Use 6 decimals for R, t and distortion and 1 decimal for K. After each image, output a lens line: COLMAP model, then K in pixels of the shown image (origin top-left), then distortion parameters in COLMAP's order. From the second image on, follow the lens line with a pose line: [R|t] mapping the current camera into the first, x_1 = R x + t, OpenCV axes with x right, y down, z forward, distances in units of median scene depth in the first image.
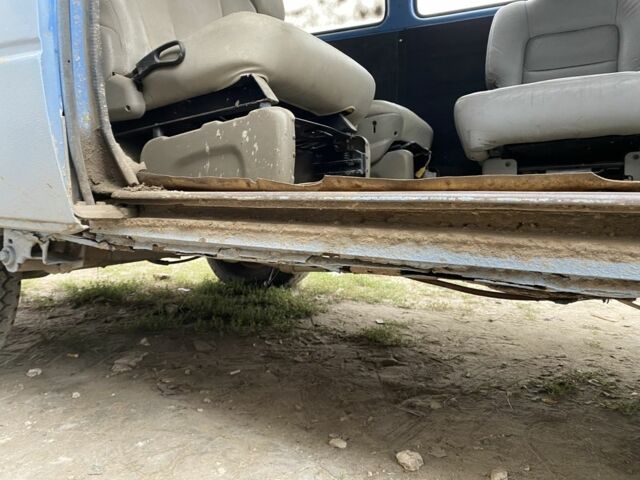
lens RADIAL K [[491.7, 0, 322.1], [0, 491.7, 221.8], [0, 0, 1]] dist [0.008139, -0.003983]
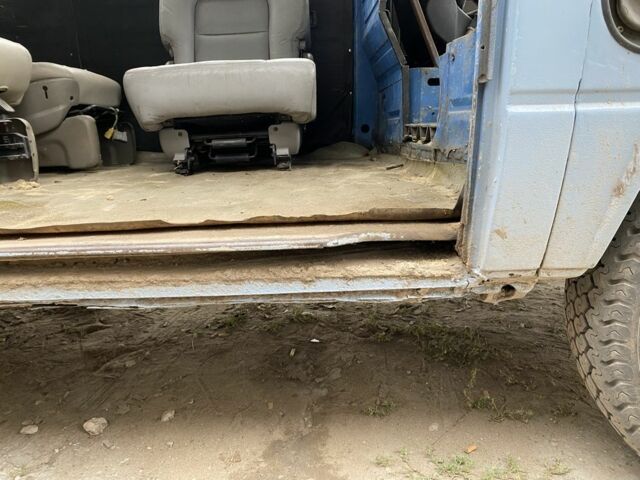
lens RADIAL K [[491.7, 0, 322.1], [0, 491.7, 221.8], [0, 0, 1]] dist [0.008139, -0.003983]
pose [[0.870077, -0.154810, 0.467973, 0.120364], [0.070651, 0.978765, 0.192428, -0.130132], [-0.487826, -0.134365, 0.862538, -0.156282]]
